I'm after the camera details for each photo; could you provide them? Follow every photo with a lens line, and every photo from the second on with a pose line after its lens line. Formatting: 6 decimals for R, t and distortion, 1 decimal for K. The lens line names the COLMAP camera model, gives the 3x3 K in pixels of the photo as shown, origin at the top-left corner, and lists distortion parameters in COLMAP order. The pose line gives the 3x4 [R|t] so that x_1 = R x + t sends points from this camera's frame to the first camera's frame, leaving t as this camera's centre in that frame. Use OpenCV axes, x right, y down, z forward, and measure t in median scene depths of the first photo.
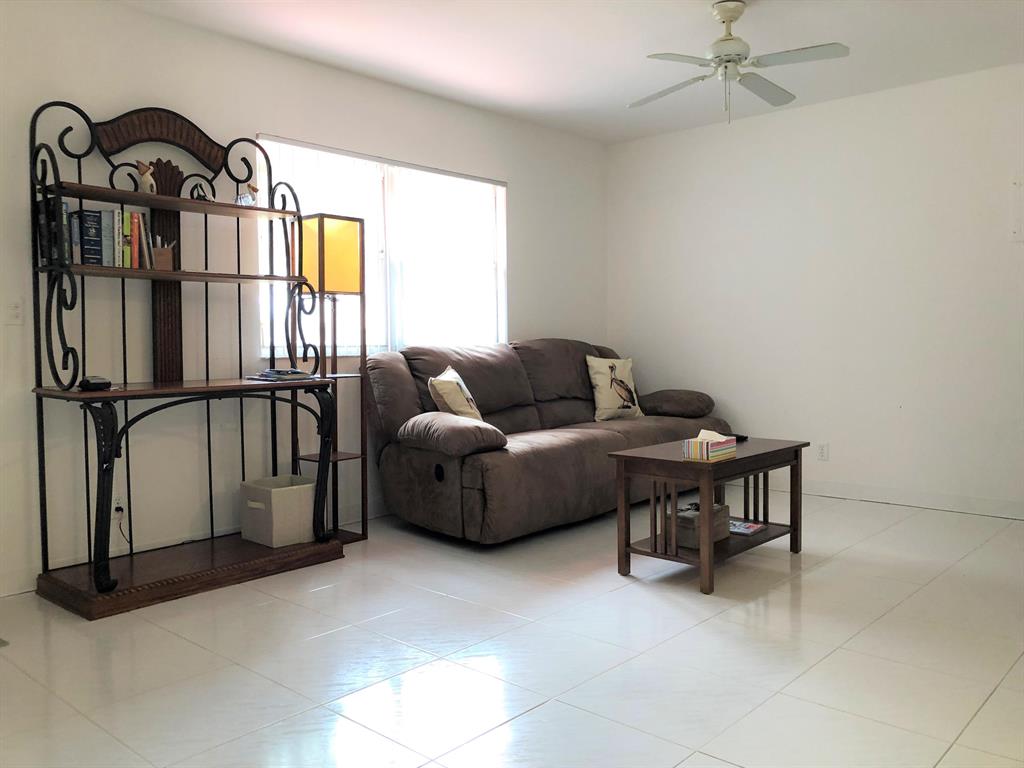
lens RADIAL K [[833.8, 0, 514.1], [0, 833.8, 367.1], [0, 0, 1]] dist [0.077103, -0.099541]
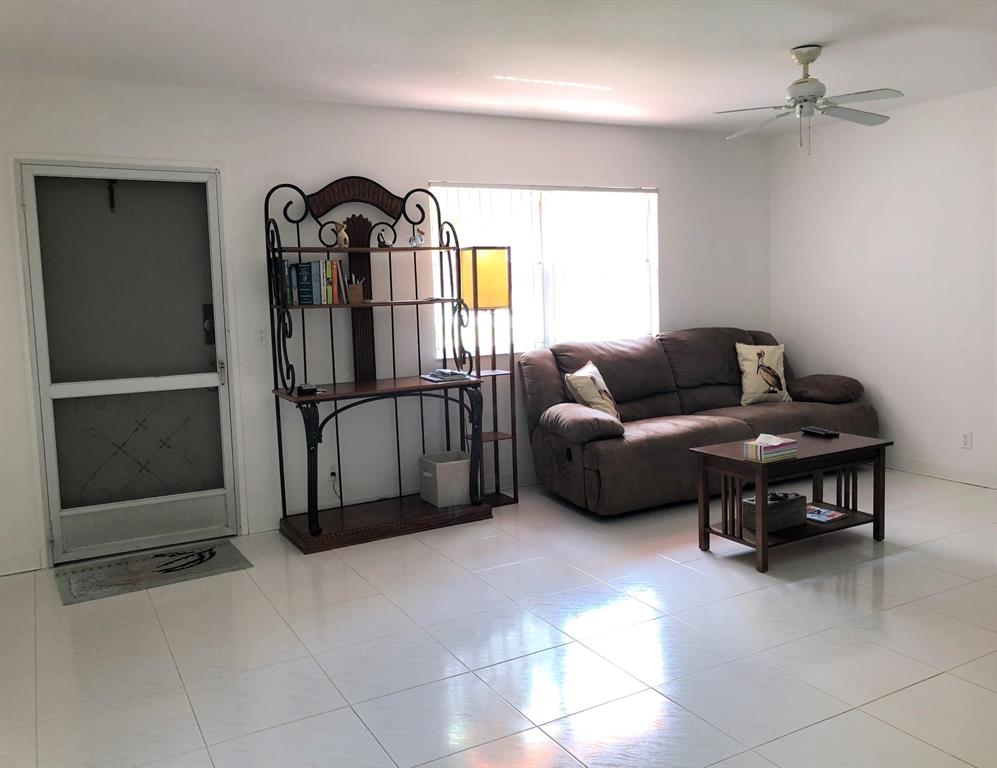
lens RADIAL K [[817.1, 0, 501.8], [0, 817.1, 369.6], [0, 0, 1]] dist [0.148961, -0.357721]
pose [[0.948886, 0.005501, -0.315571, 0.202185], [0.015305, 0.997870, 0.063414, -0.077355], [0.315248, -0.065002, 0.946781, -0.164877]]
